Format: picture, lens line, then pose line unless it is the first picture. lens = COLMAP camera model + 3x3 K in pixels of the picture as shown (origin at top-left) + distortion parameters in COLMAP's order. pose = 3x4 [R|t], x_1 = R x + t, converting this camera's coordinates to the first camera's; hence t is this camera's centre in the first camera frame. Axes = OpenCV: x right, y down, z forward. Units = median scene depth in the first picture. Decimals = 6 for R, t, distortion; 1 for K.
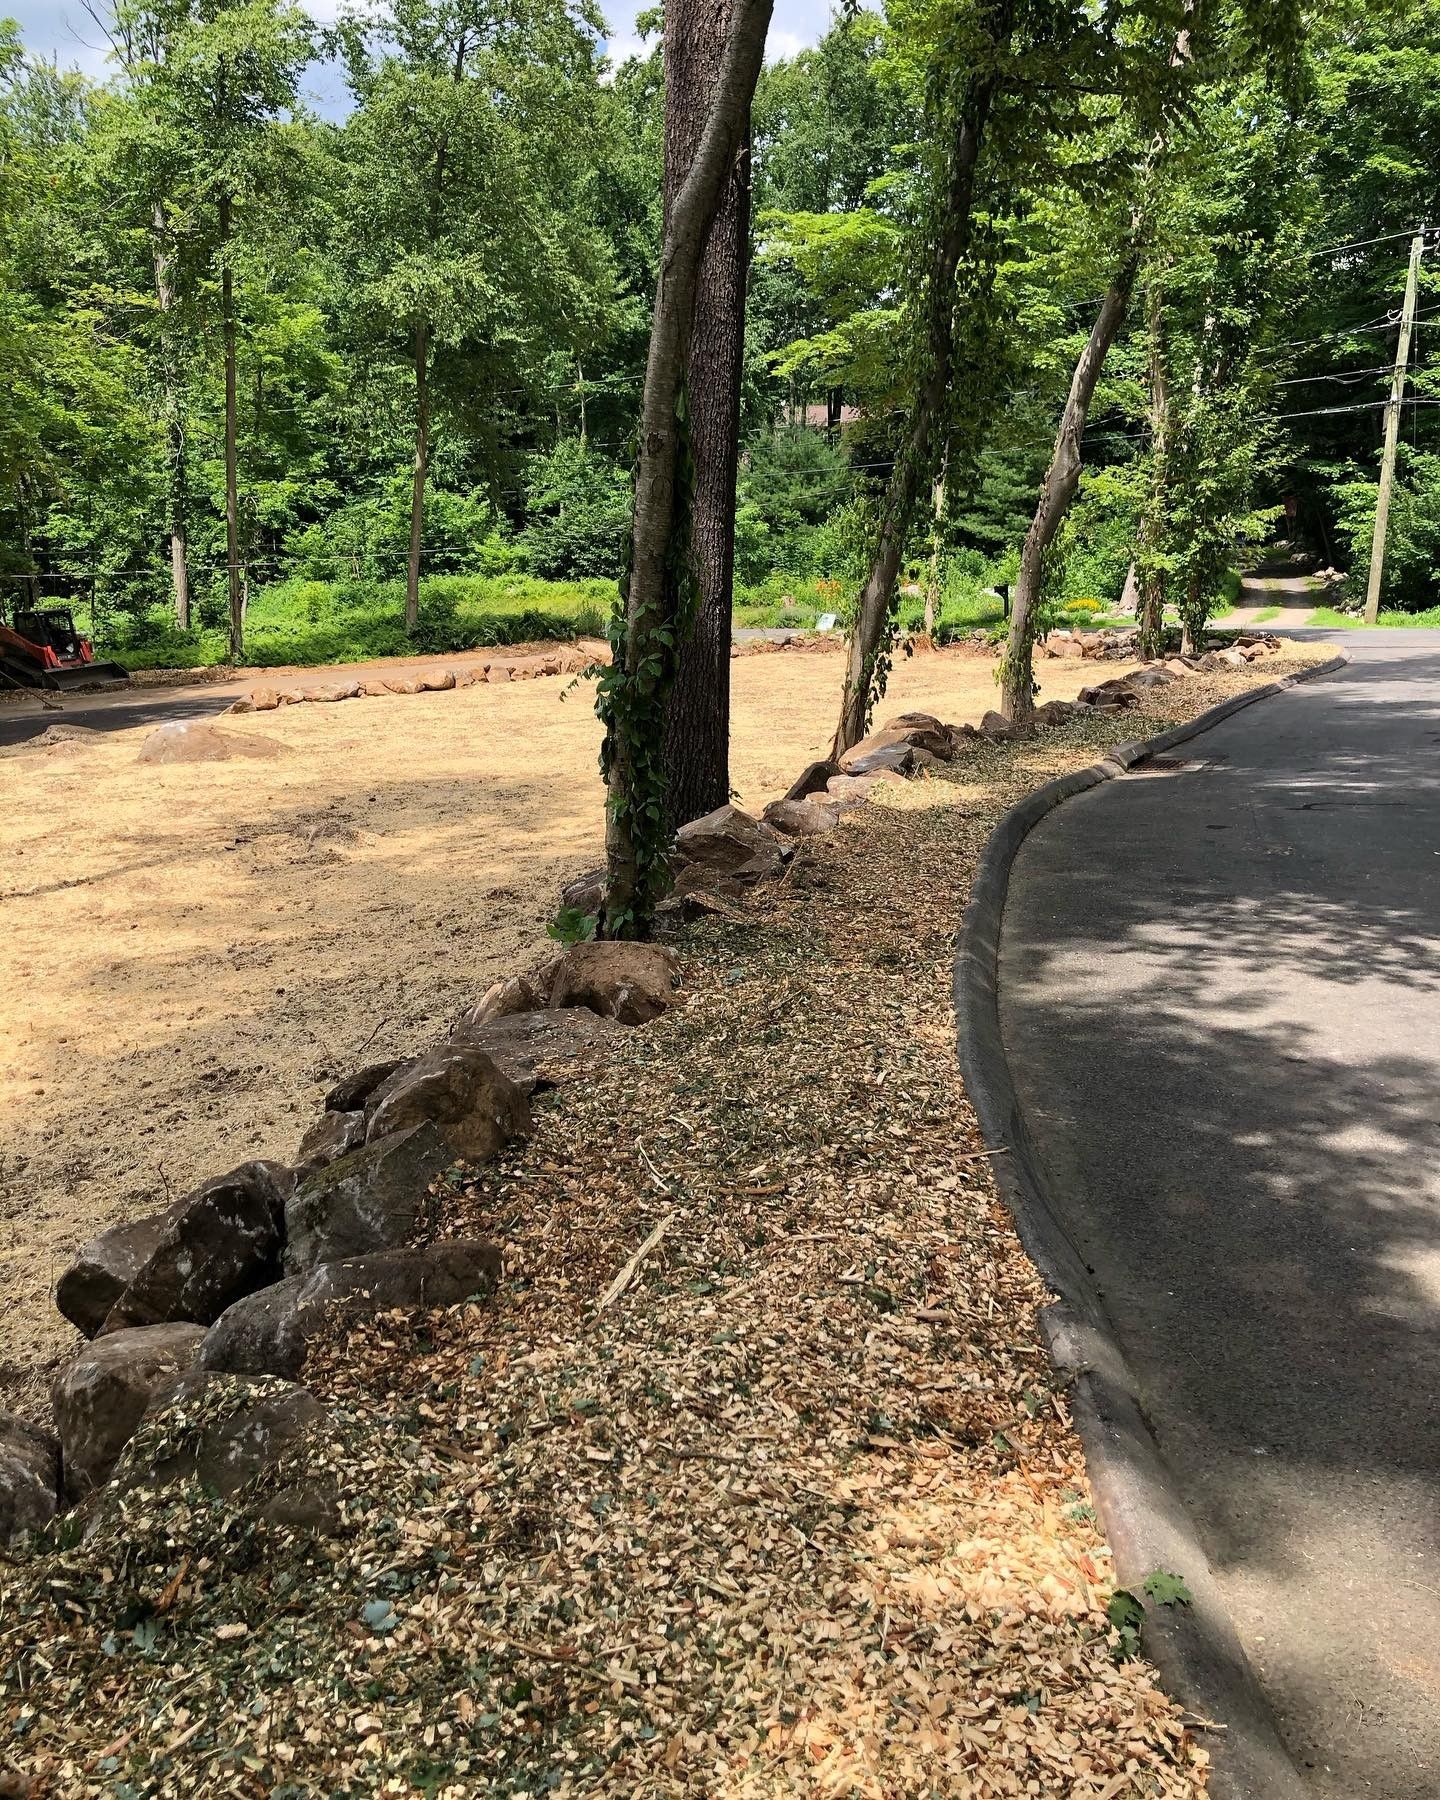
lens RADIAL K [[1708.7, 0, 720.0], [0, 1708.7, 900.0], [0, 0, 1]] dist [0.079817, -0.182173]
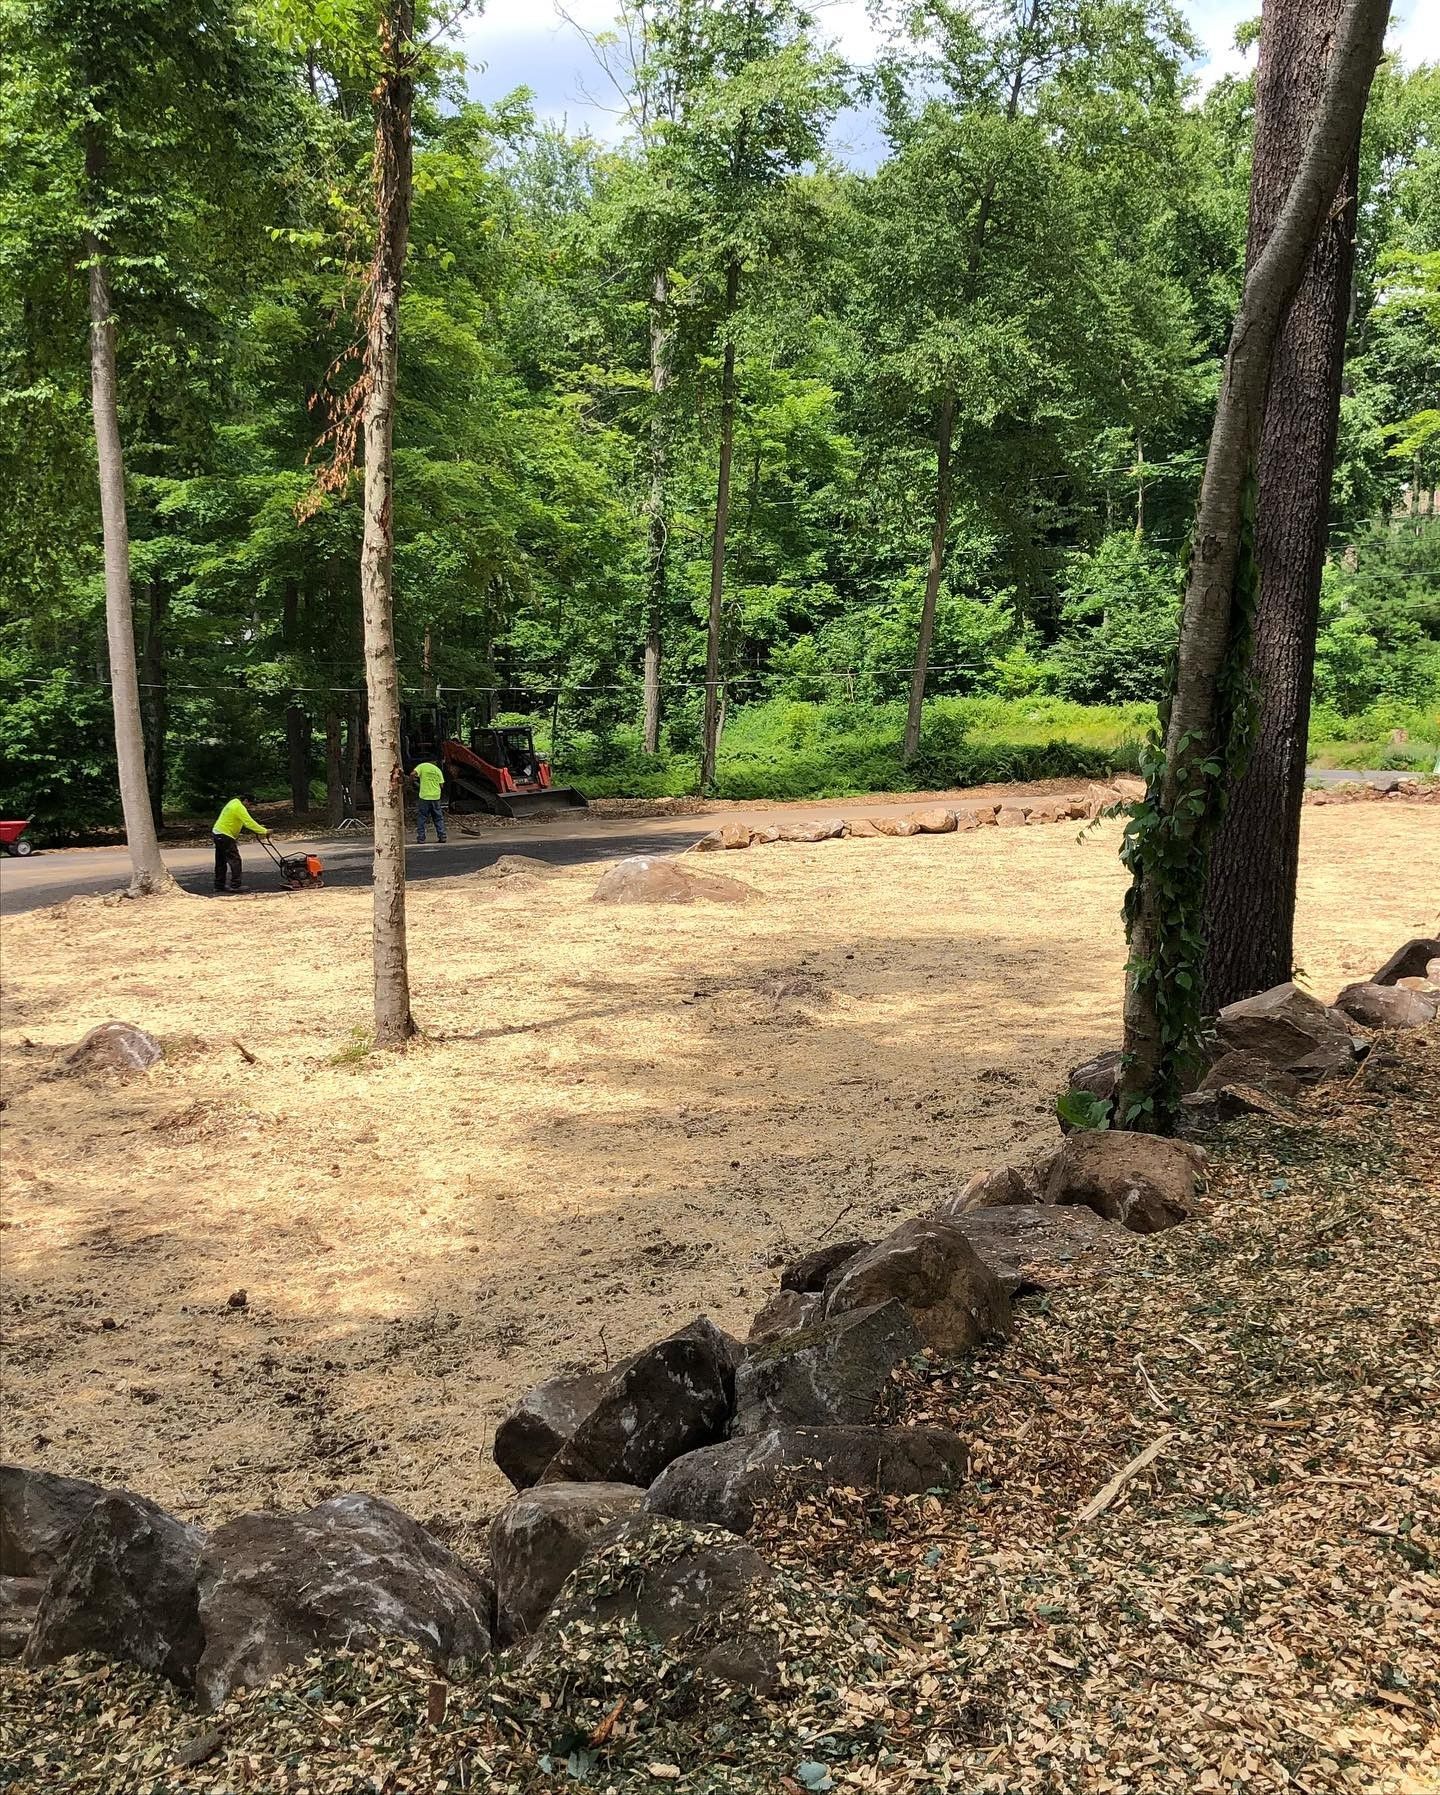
lens RADIAL K [[1703.9, 0, 720.0], [0, 1703.9, 897.5], [0, 0, 1]] dist [0.079817, -0.182173]
pose [[0.957732, 0.054759, -0.282403, -0.027823], [-0.073868, 0.995611, -0.057460, -0.033446], [0.278017, 0.075892, 0.957573, 0.168787]]
